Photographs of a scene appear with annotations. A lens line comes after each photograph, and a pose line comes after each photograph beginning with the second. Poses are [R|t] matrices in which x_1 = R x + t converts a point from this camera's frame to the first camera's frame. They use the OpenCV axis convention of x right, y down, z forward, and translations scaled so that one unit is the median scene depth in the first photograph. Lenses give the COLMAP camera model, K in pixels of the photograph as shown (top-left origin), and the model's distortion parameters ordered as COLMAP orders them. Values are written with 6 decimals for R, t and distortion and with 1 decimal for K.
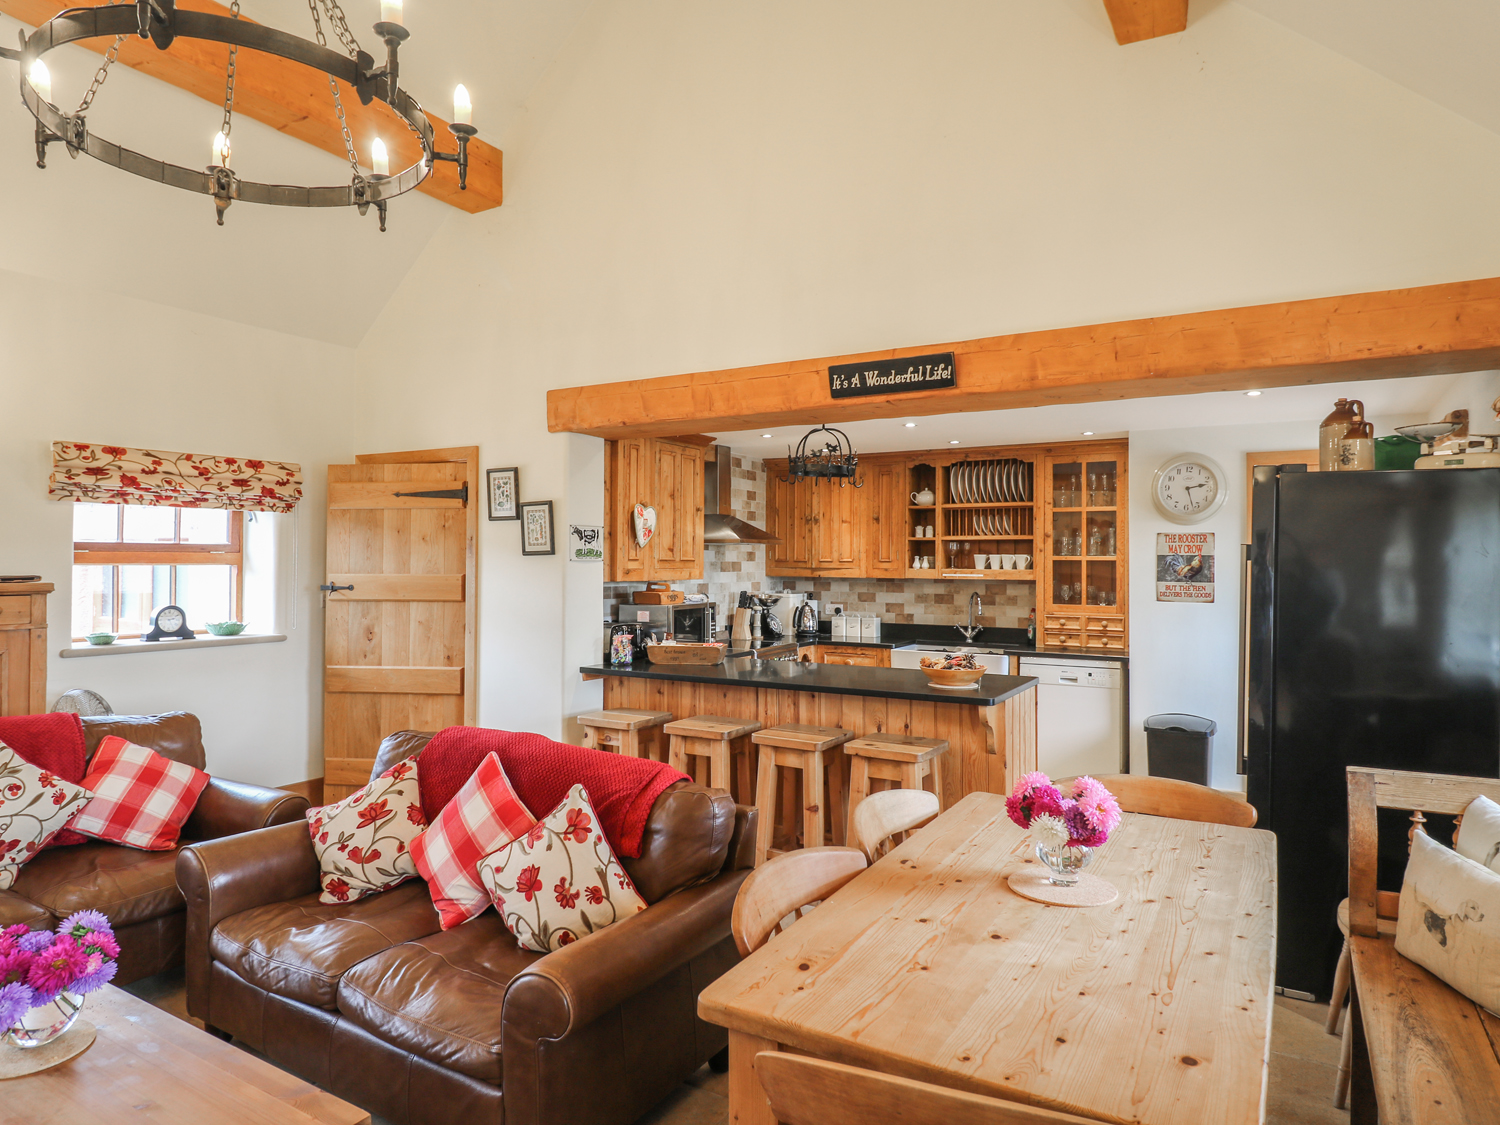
lens RADIAL K [[911.4, 0, 751.6], [0, 911.4, 550.0], [0, 0, 1]] dist [-0.000760, -0.001287]
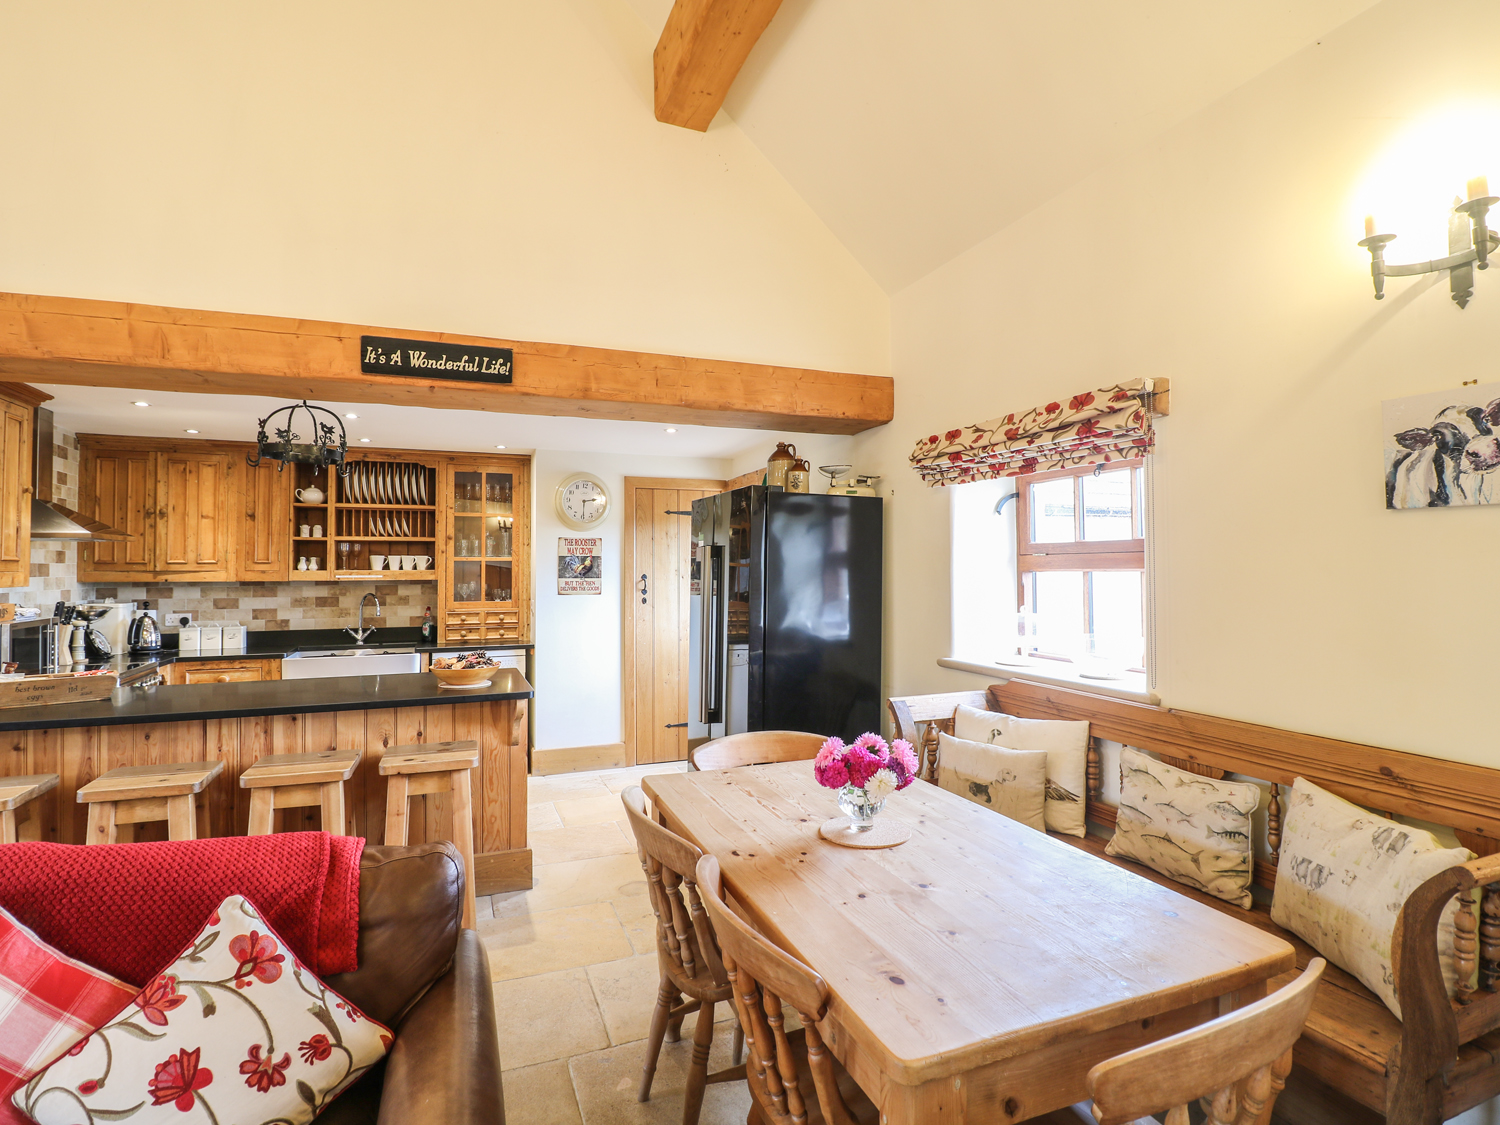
lens RADIAL K [[773.6, 0, 748.4], [0, 773.6, 550.0], [0, 0, 1]] dist [0.003532, -0.016058]
pose [[0.622465, 0.011019, 0.782570, -0.198859], [-0.003679, 0.999931, -0.011153, 0.008507], [-0.782639, 0.004063, 0.622463, 0.189165]]
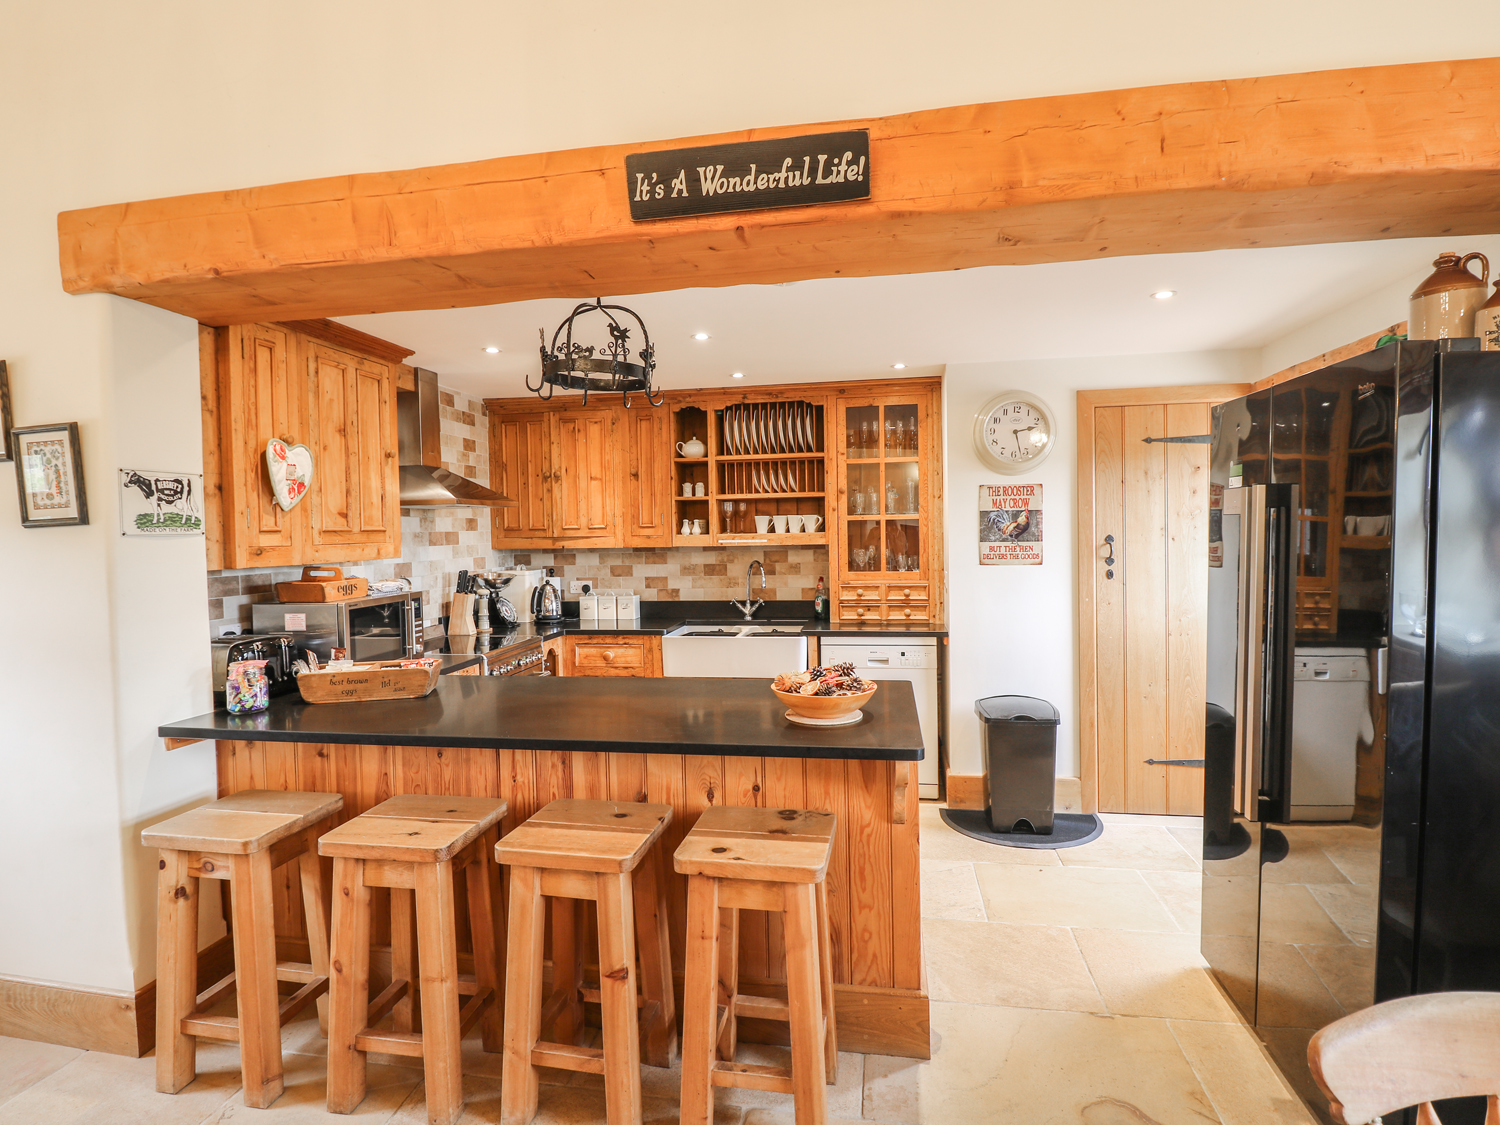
lens RADIAL K [[773.6, 0, 748.4], [0, 773.6, 550.0], [0, 0, 1]] dist [0.003532, -0.016058]
pose [[0.938764, -0.032708, 0.343005, -0.008142], [0.019540, 0.998936, 0.041777, 0.007833], [-0.344007, -0.032517, 0.938404, 0.414034]]
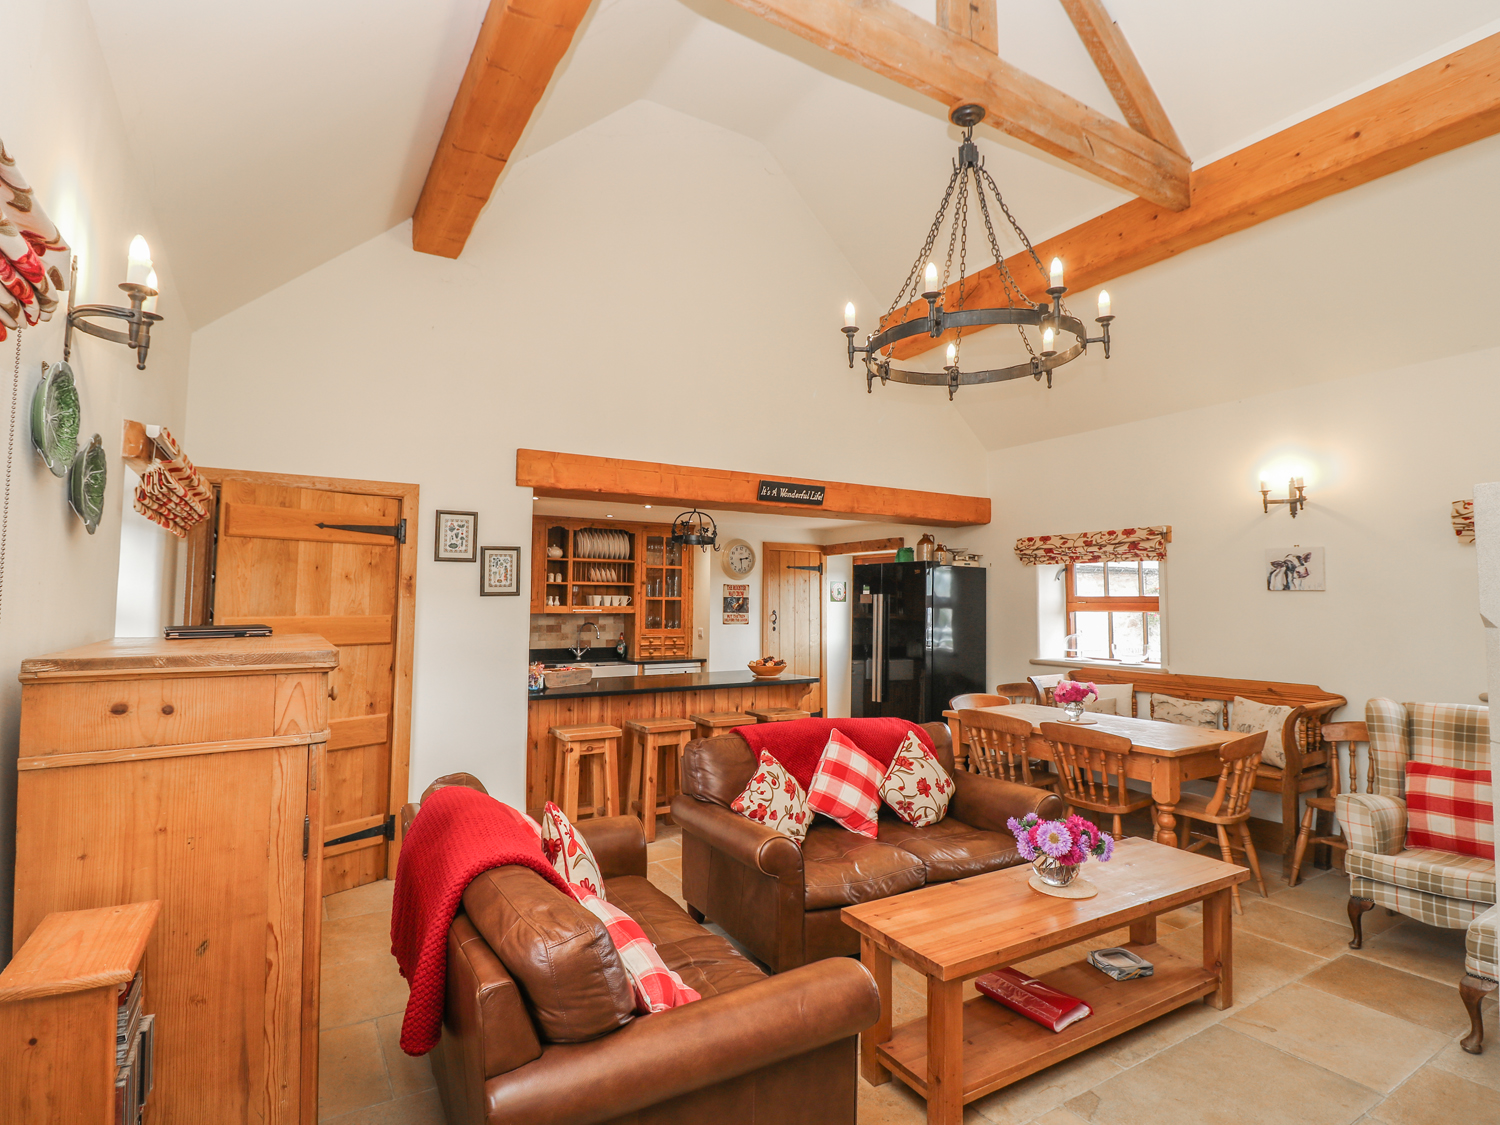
lens RADIAL K [[773.6, 0, 748.4], [0, 773.6, 550.0], [0, 0, 1]] dist [0.003532, -0.016058]
pose [[0.479765, 0.057131, 0.875535, -0.843136], [-0.015401, 0.998272, -0.056700, -0.001076], [-0.877262, 0.013718, 0.479816, 0.279438]]
